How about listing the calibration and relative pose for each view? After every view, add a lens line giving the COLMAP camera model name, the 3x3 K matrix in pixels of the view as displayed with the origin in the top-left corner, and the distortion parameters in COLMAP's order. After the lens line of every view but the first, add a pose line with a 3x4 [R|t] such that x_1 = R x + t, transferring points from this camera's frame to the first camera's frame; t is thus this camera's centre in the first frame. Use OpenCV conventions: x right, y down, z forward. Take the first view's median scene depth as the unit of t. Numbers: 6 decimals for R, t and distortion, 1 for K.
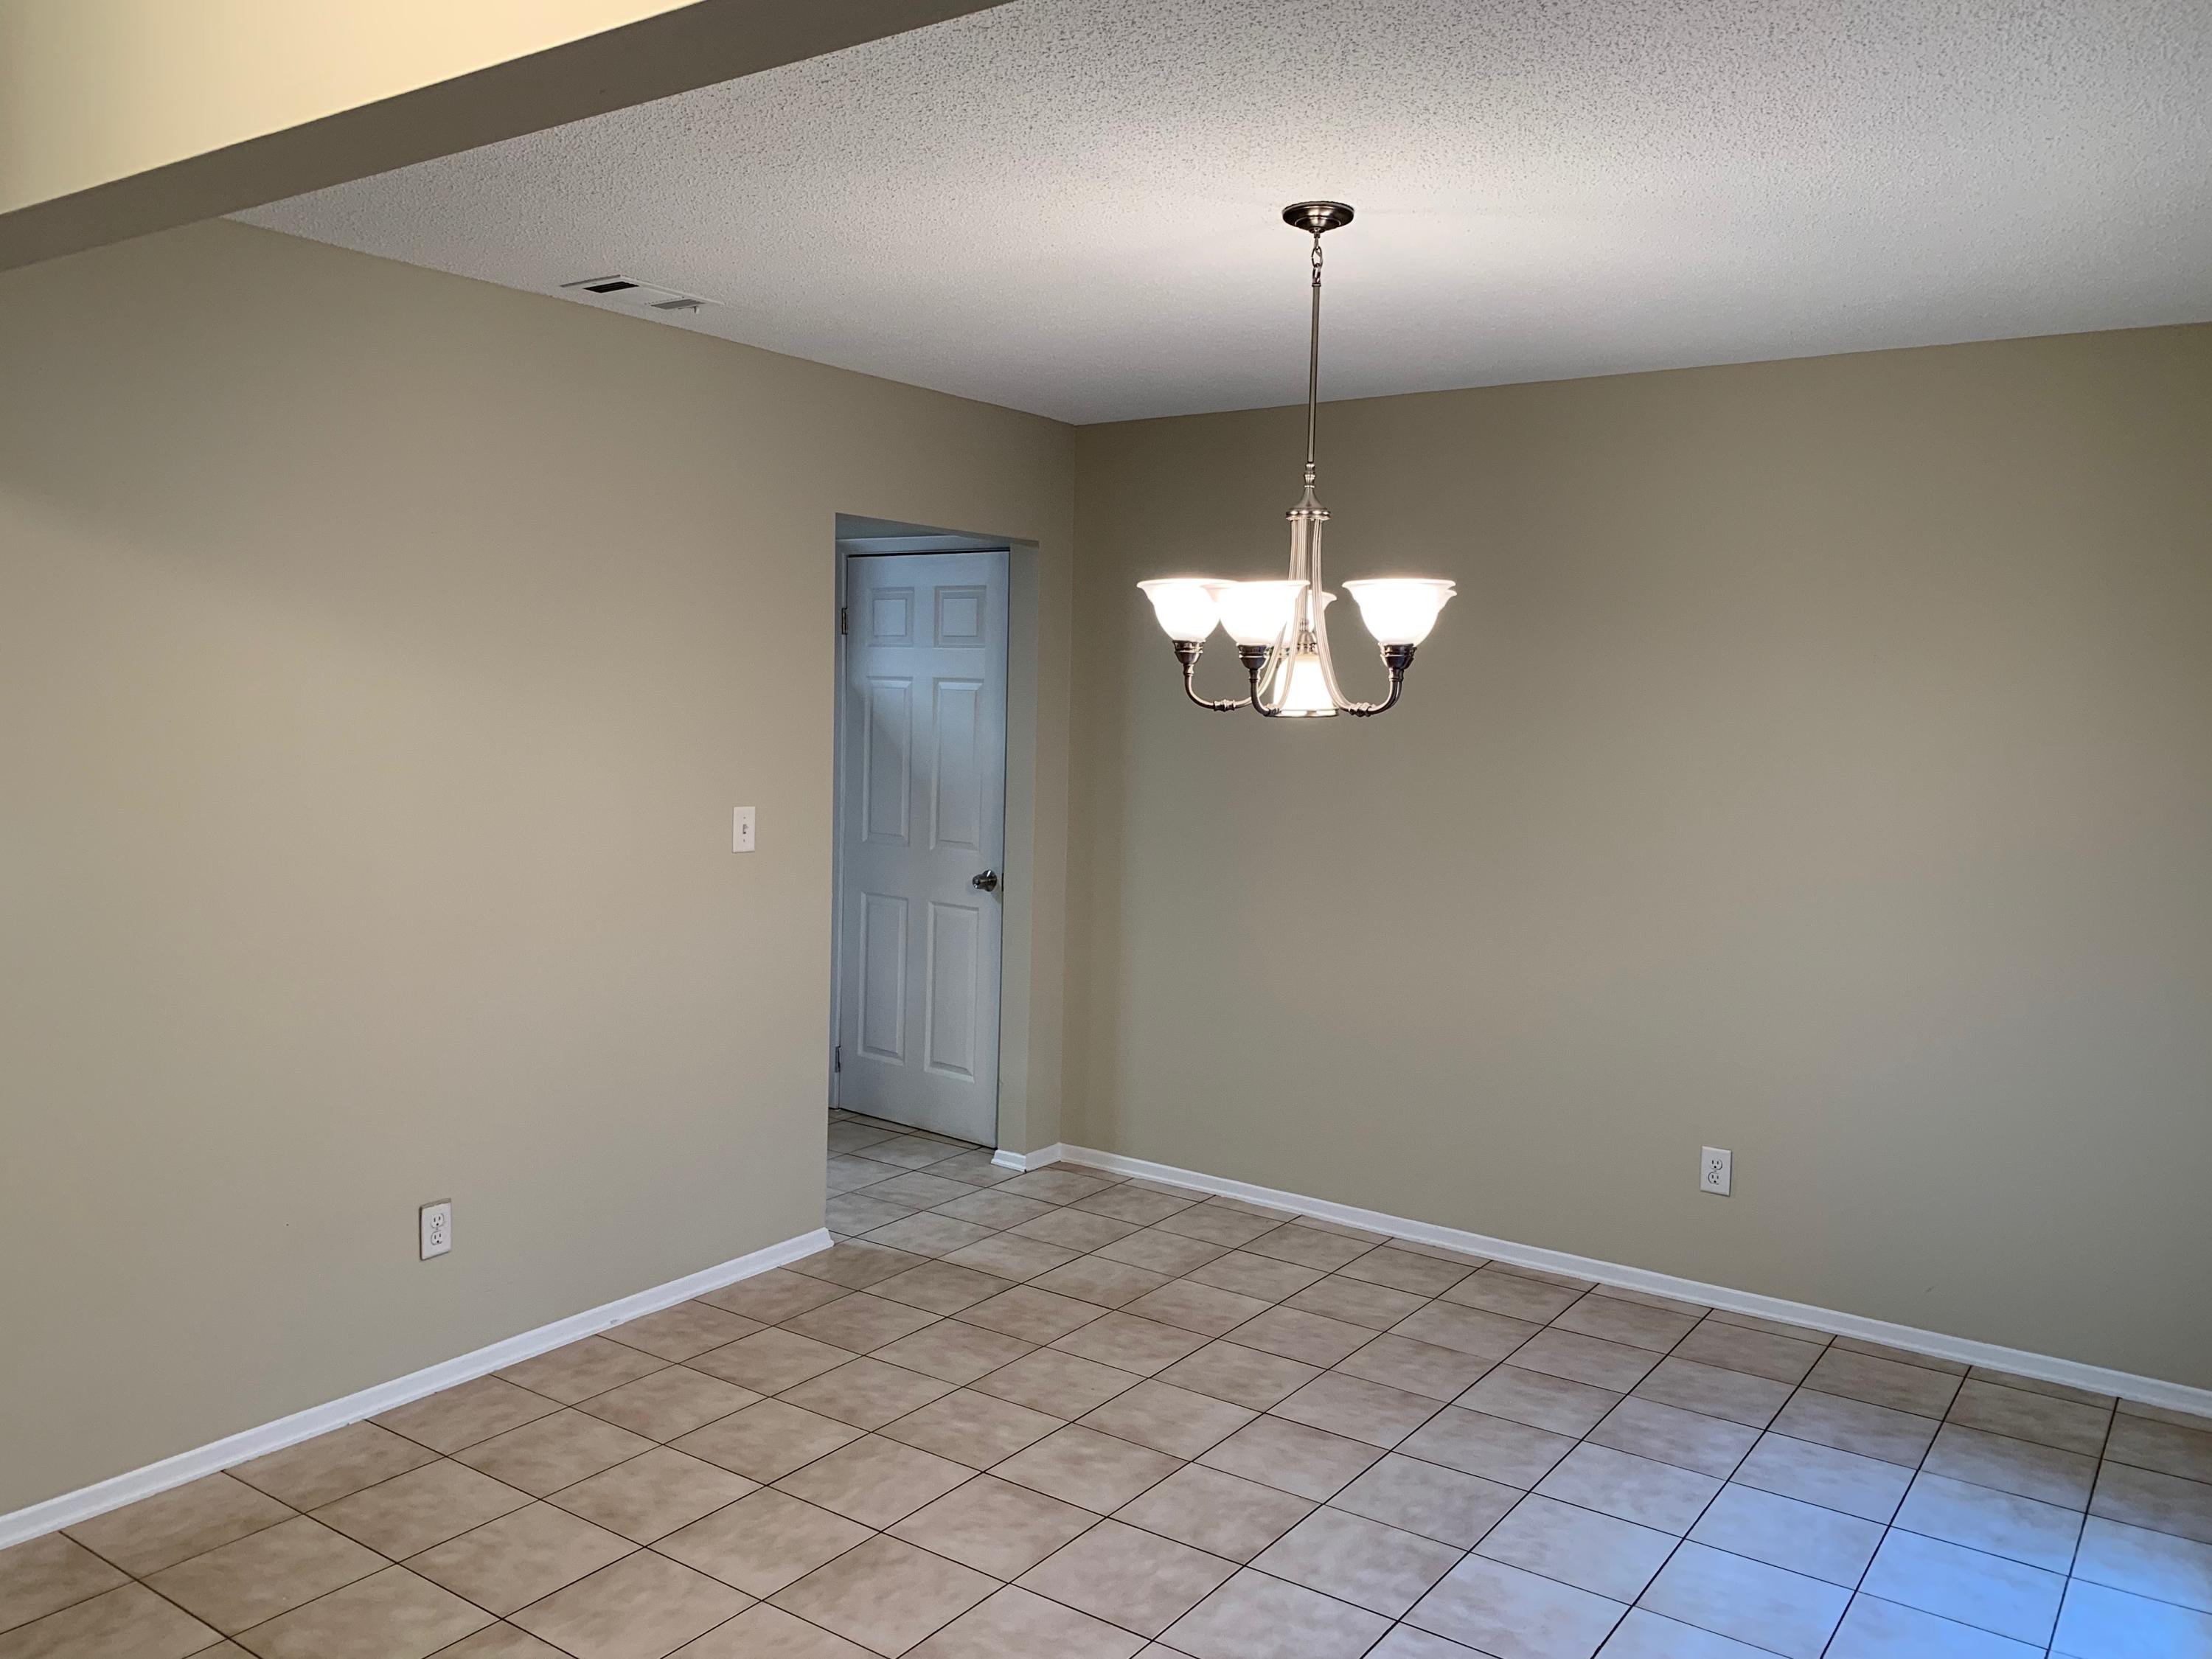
lens RADIAL K [[1706.2, 0, 1110.8], [0, 1706.2, 828.5], [0, 0, 1]] dist [0.035528, -0.030903]
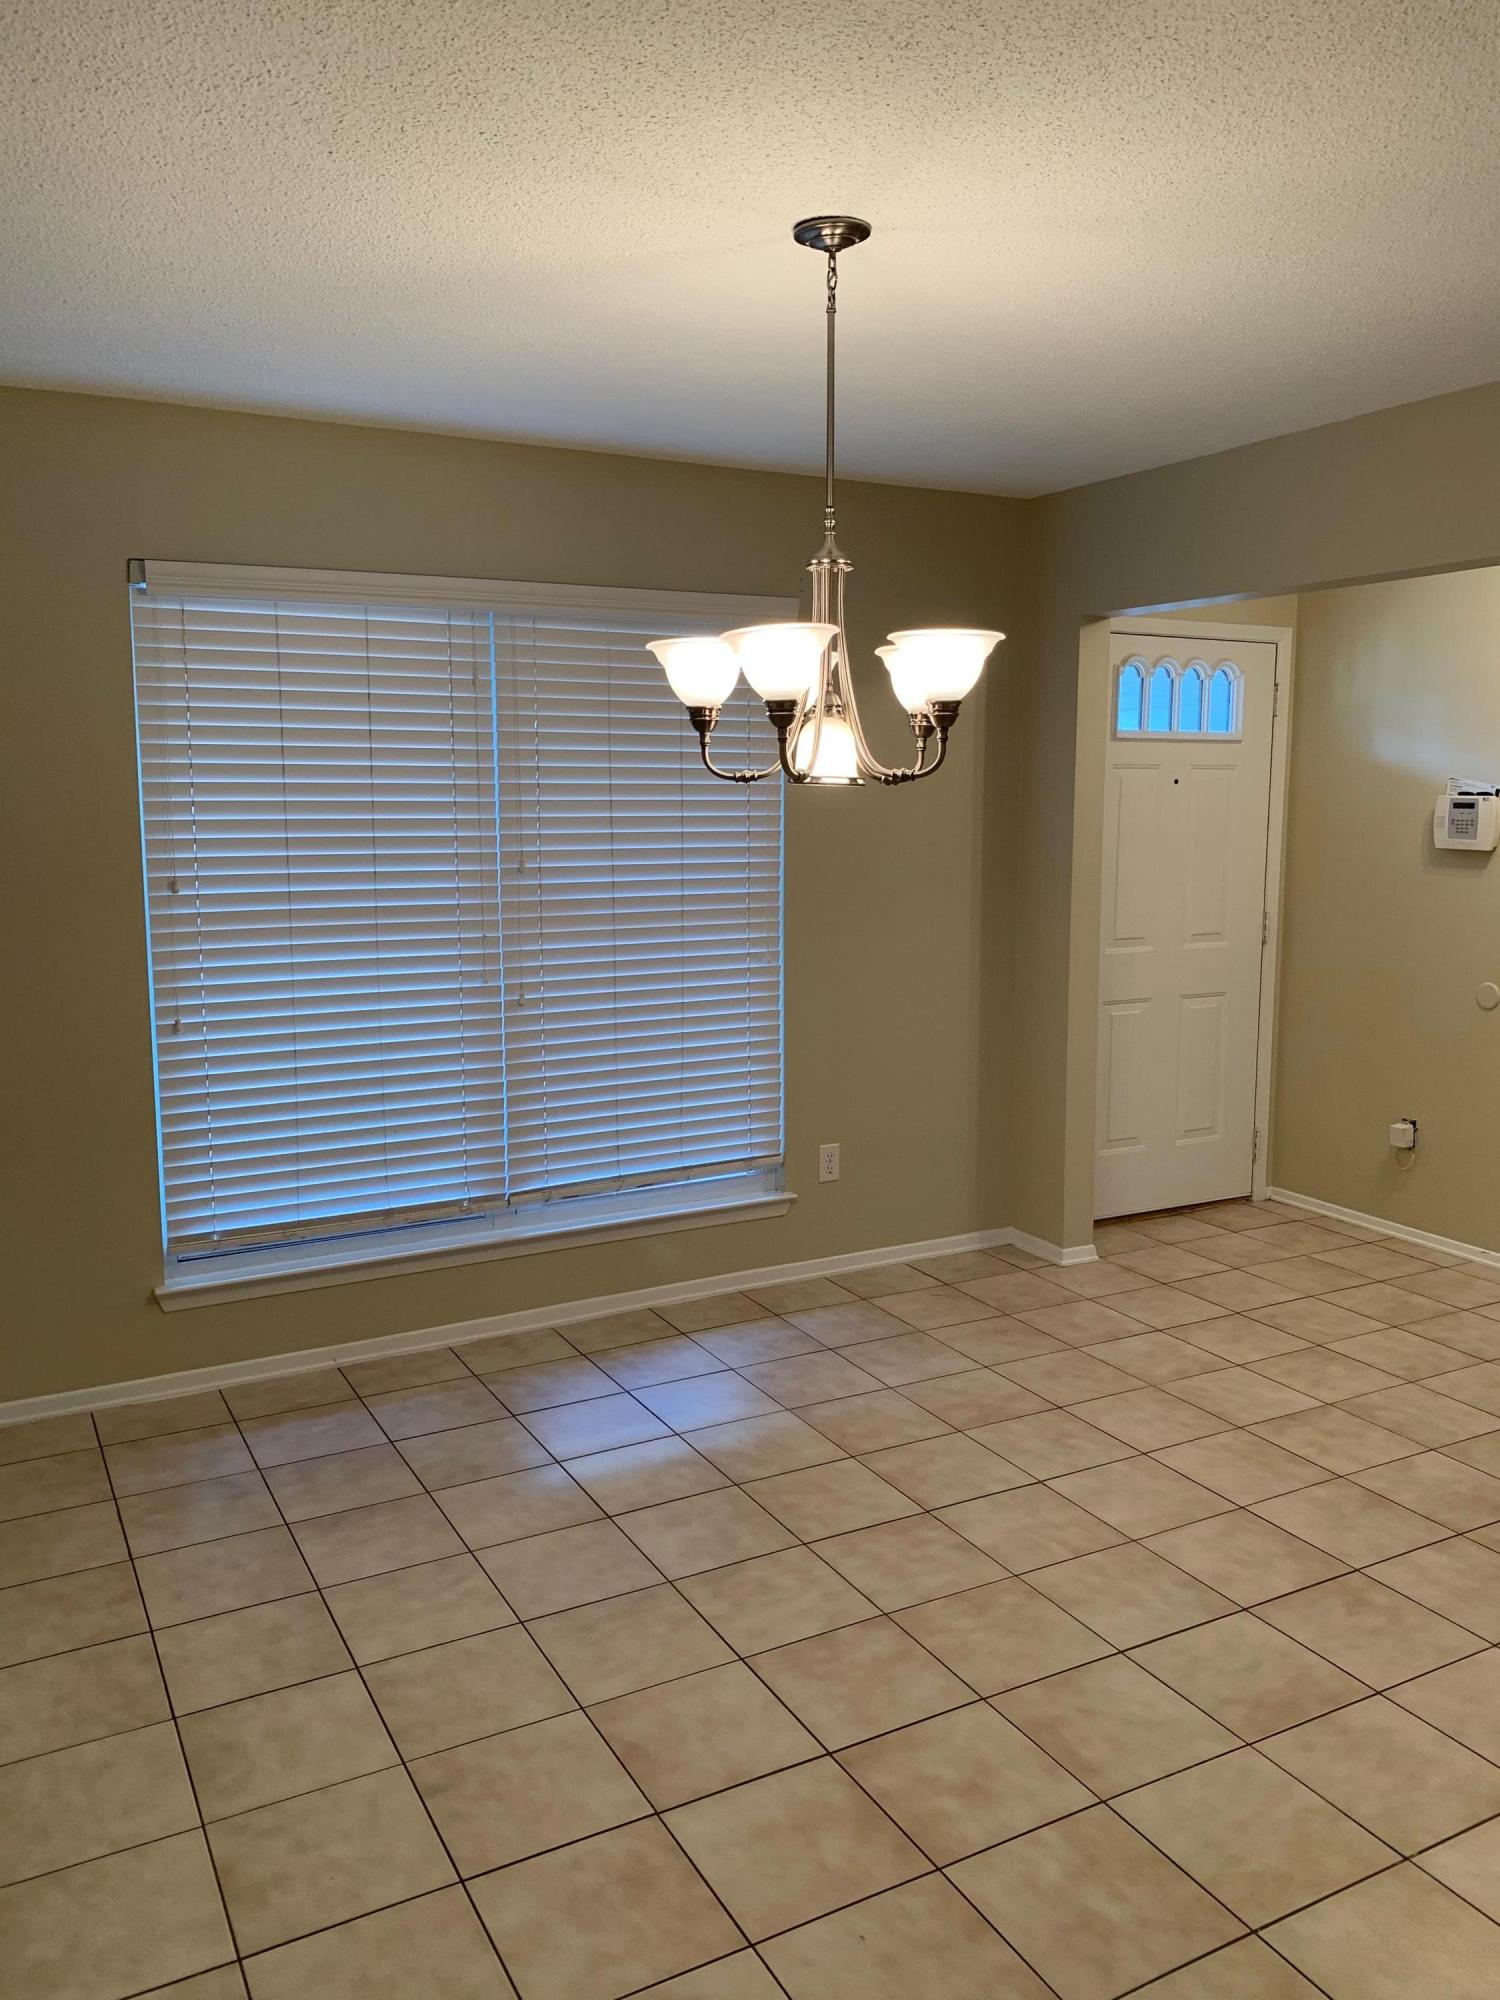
lens RADIAL K [[1542.7, 0, 766.2], [0, 1542.7, 1001.1], [0, 0, 1]] dist [0.035528, -0.030903]
pose [[-0.893392, -0.082499, 0.441639, -0.217945], [0.017306, 0.975948, 0.217317, -0.121486], [-0.448945, 0.201792, -0.870476, 1.613653]]
